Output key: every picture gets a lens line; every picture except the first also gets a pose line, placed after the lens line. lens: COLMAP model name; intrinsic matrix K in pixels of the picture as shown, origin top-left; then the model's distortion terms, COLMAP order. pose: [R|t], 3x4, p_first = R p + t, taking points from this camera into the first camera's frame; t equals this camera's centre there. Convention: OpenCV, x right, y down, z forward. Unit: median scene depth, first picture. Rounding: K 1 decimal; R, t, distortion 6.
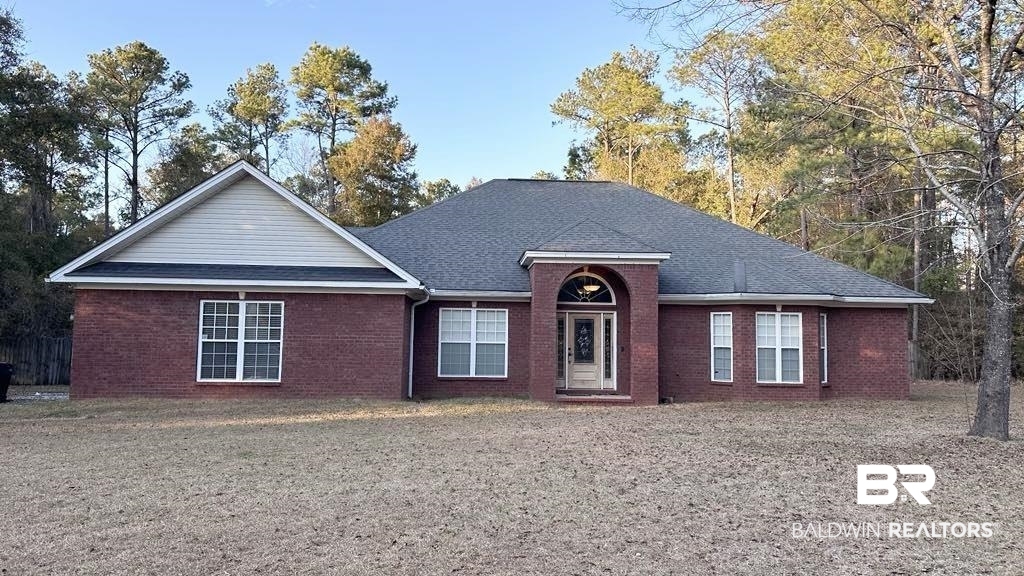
lens RADIAL K [[727.3, 0, 535.8], [0, 727.3, 289.5], [0, 0, 1]] dist [0.089608, -0.181932]
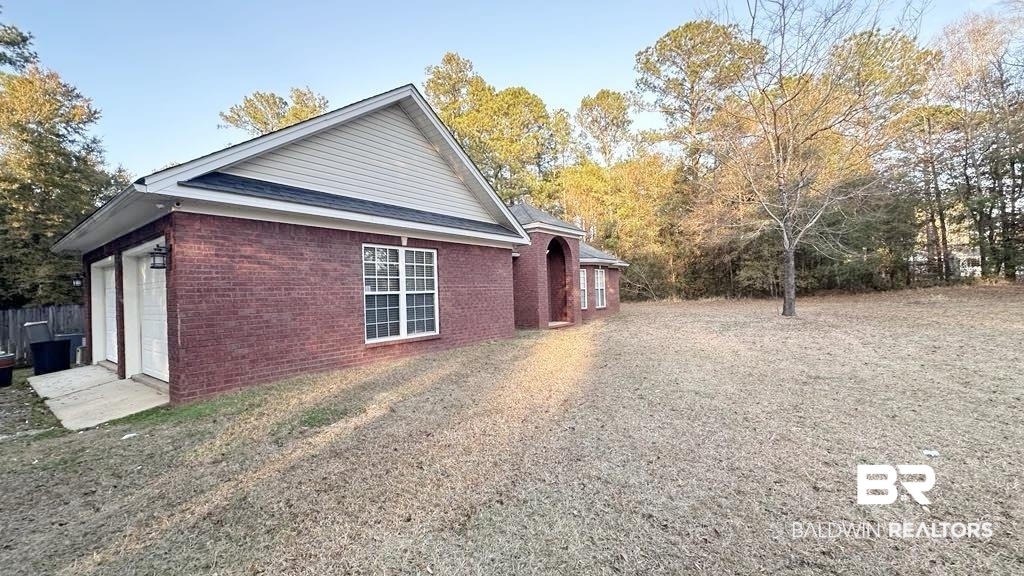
lens RADIAL K [[410.8, 0, 512.0], [0, 410.8, 288.0], [0, 0, 1]] dist [-0.000082, -0.000033]
pose [[0.649355, -0.024342, 0.760095, -0.599881], [-0.012608, 0.999006, 0.042764, 0.035941], [-0.760381, -0.037353, 0.648403, 0.499889]]
